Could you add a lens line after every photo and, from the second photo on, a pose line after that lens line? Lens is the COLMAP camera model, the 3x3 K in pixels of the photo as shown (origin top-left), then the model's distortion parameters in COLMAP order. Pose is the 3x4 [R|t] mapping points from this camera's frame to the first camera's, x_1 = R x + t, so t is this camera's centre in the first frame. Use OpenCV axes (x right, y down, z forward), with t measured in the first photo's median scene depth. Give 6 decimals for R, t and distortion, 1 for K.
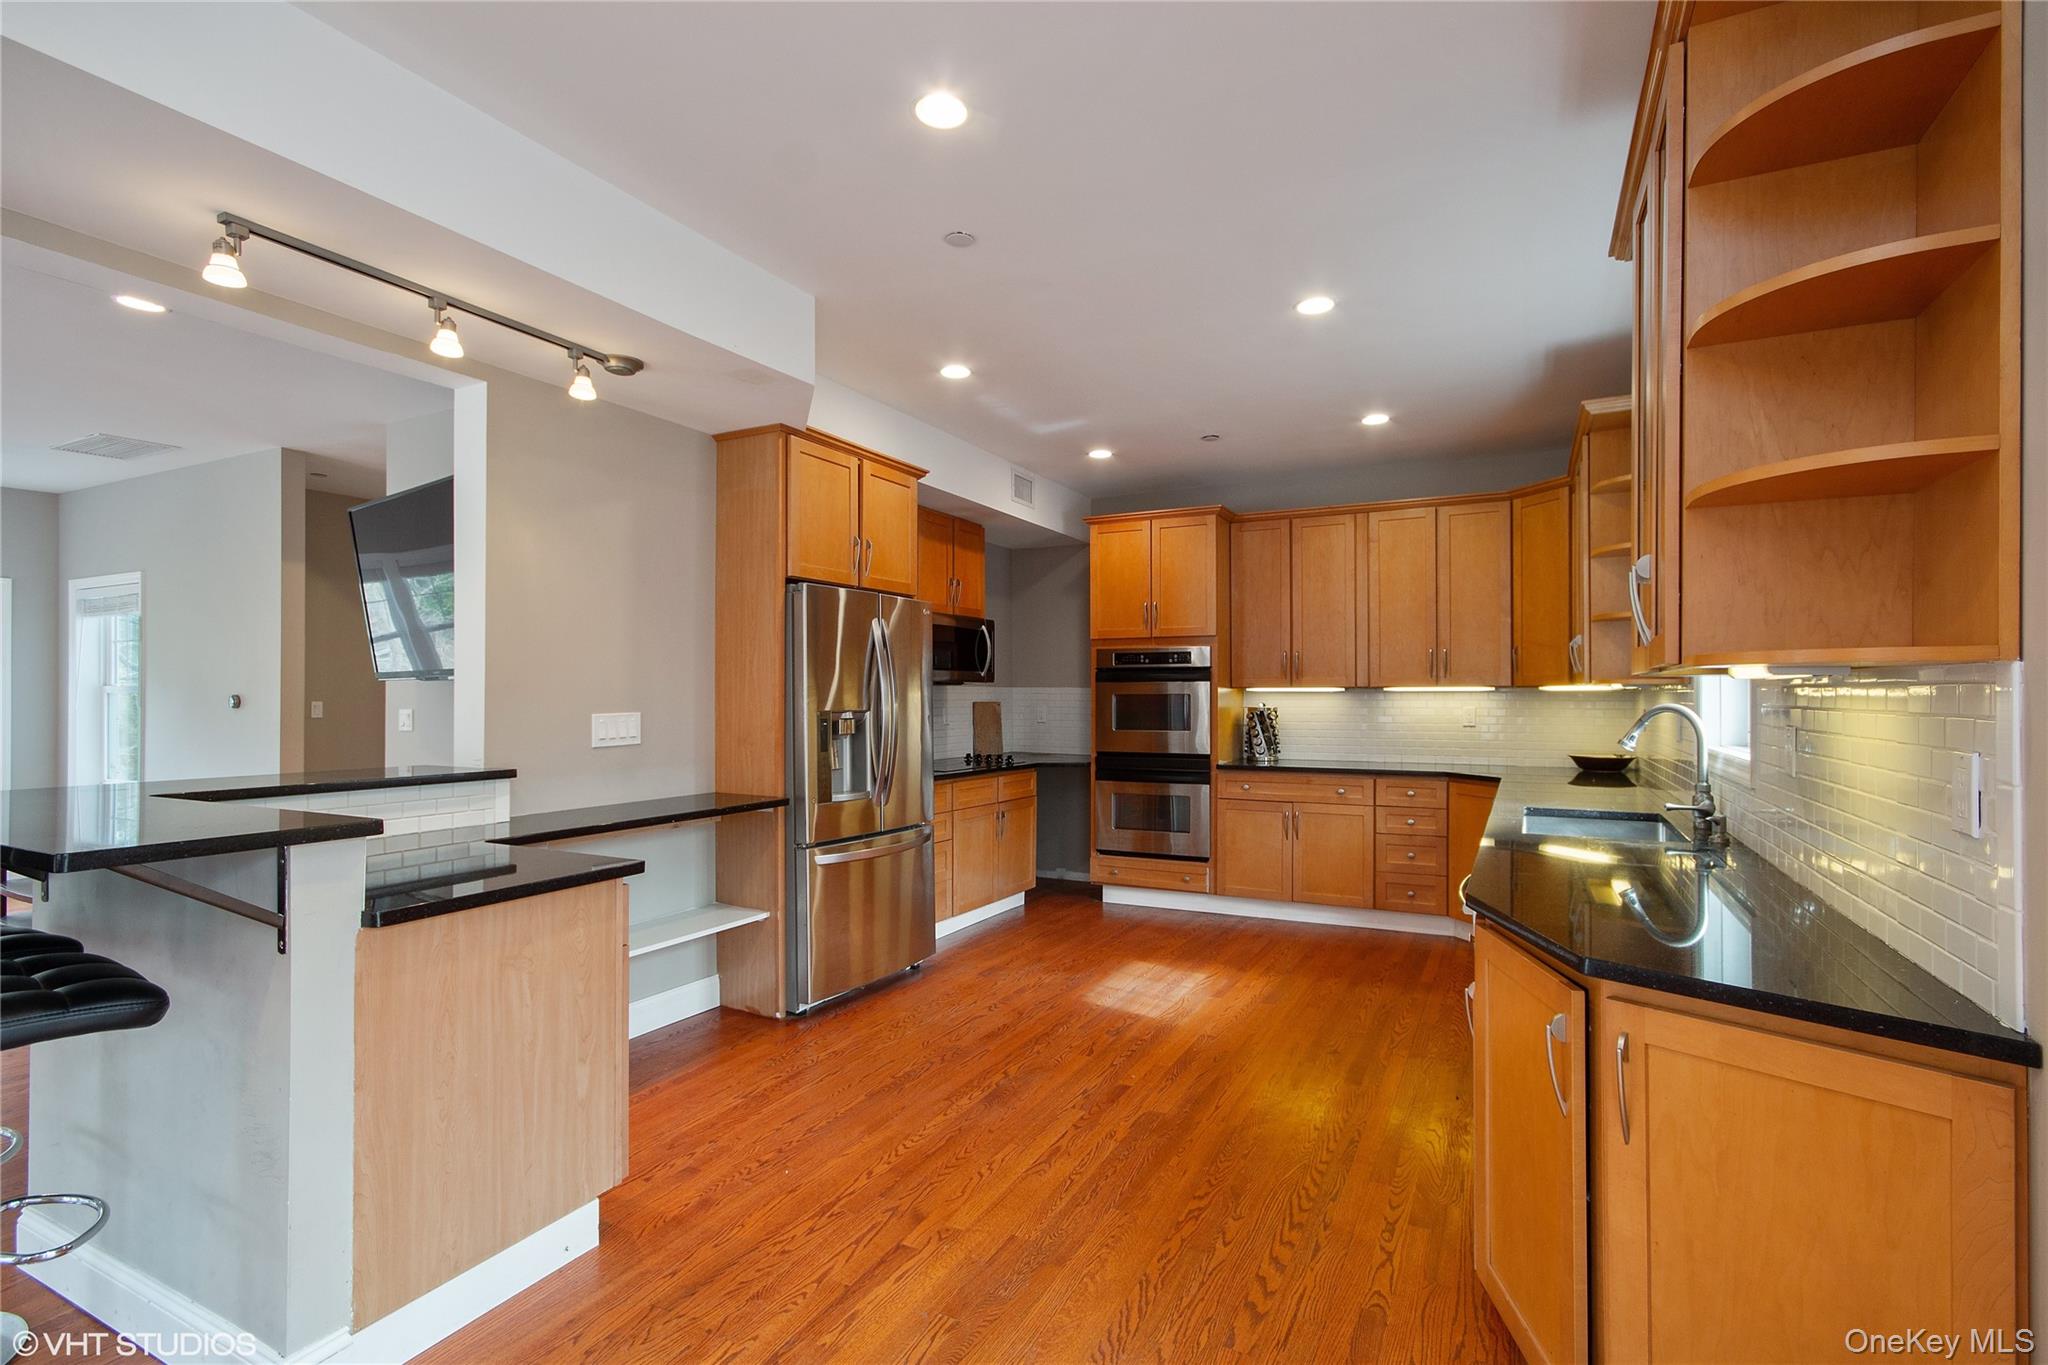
lens RADIAL K [[983.6, 0, 1025.1], [0, 983.6, 687.2], [0, 0, 1]] dist [-0.019712, -0.000246]
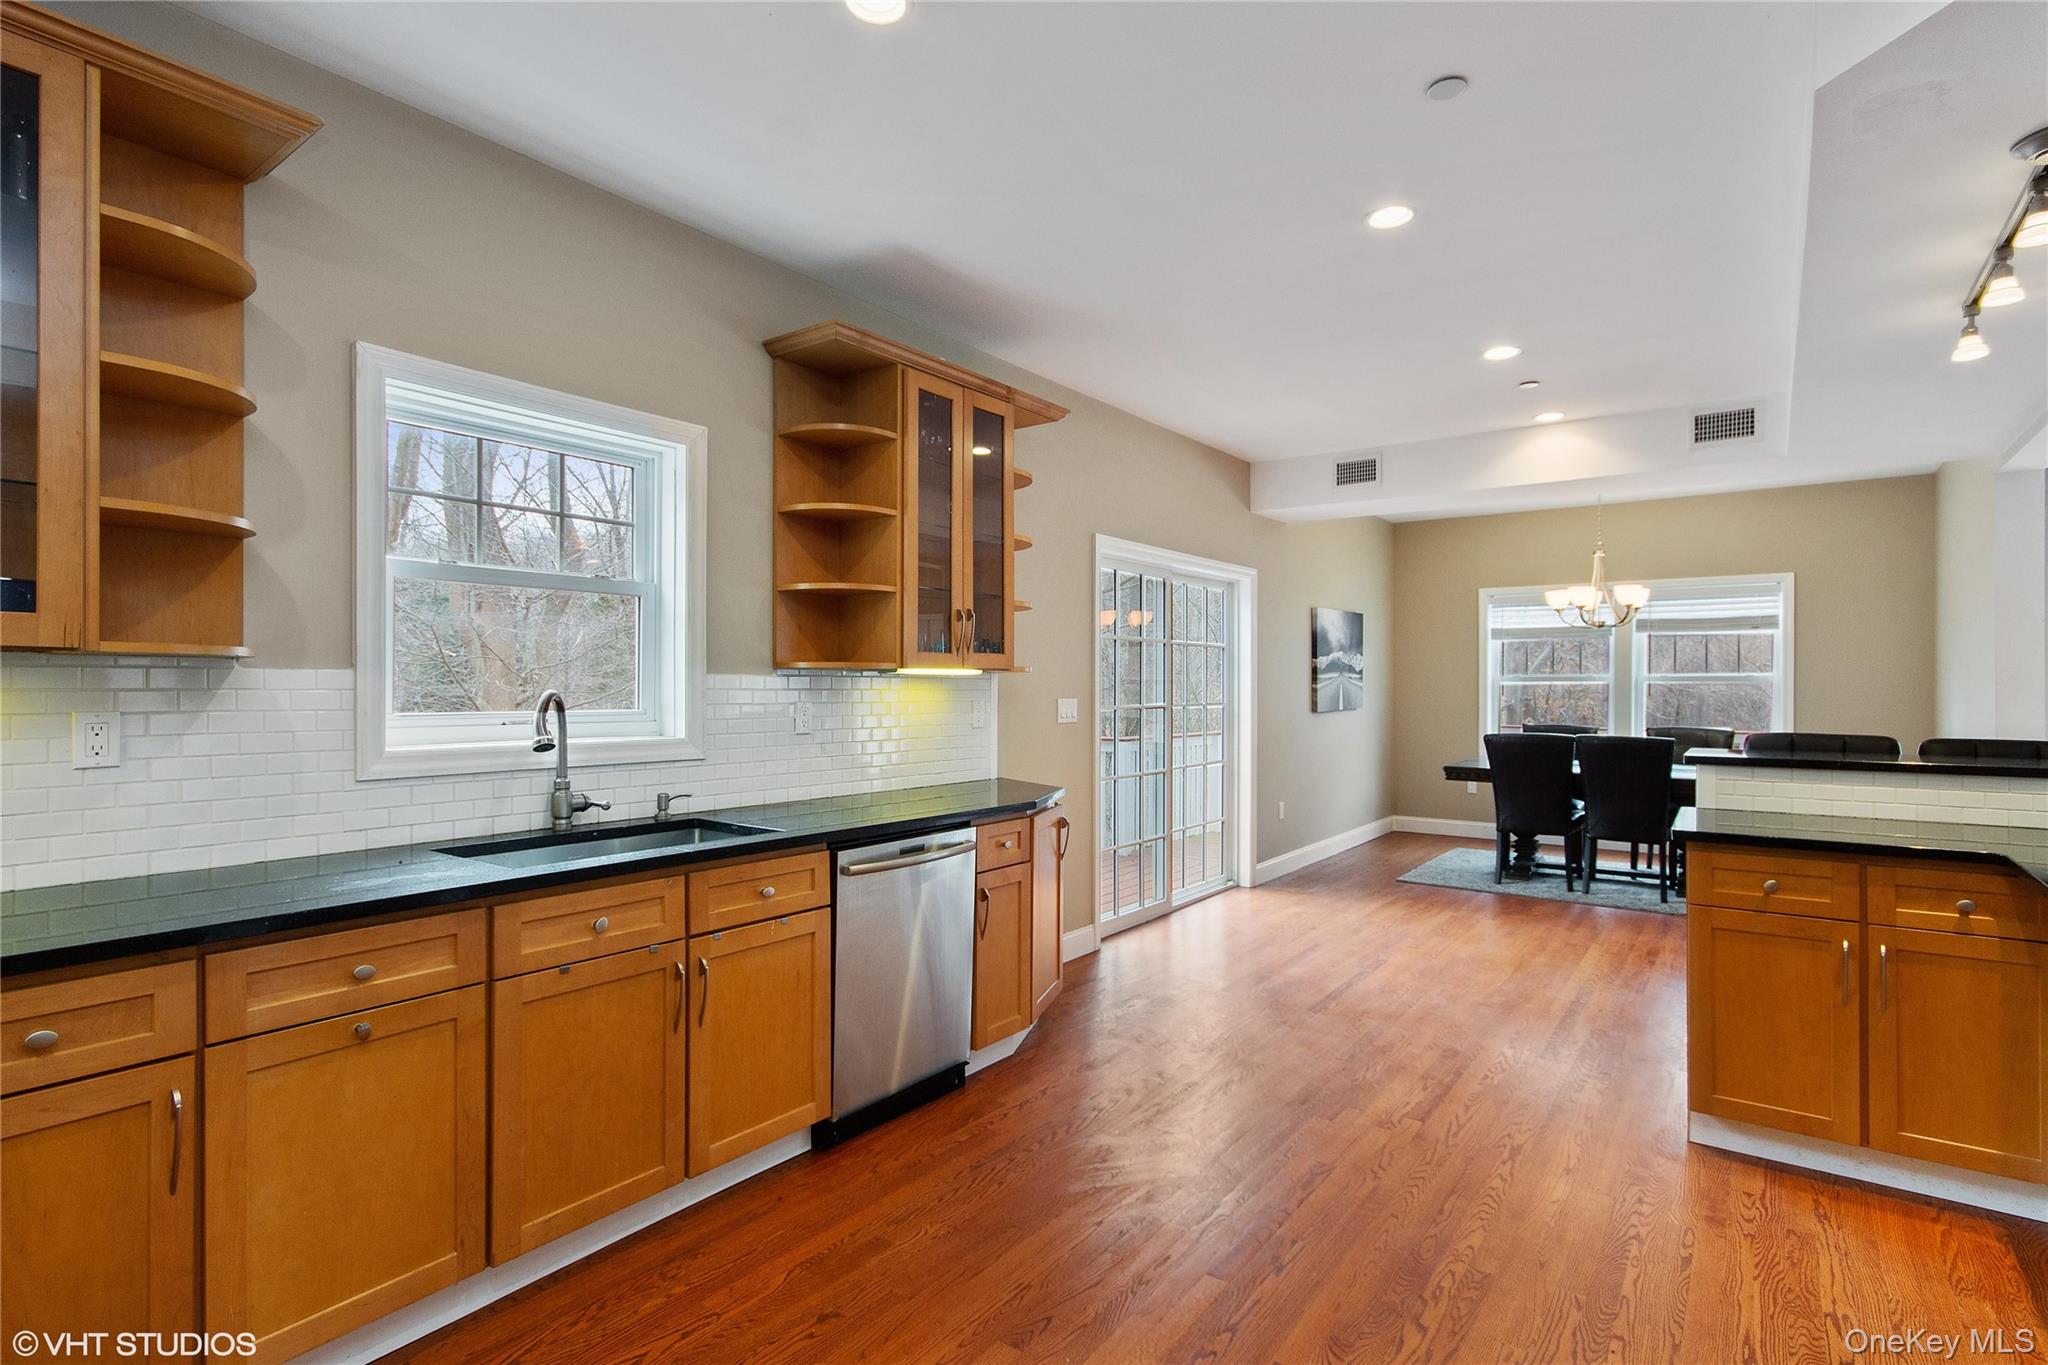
lens RADIAL K [[983.6, 0, 1024.3], [0, 983.6, 680.8], [0, 0, 1]] dist [-0.019712, -0.000246]
pose [[-0.987317, -0.001152, 0.158758, 0.174562], [-0.002254, 0.999975, -0.006765, 0.019107], [-0.158746, -0.007037, -0.987294, 2.293789]]
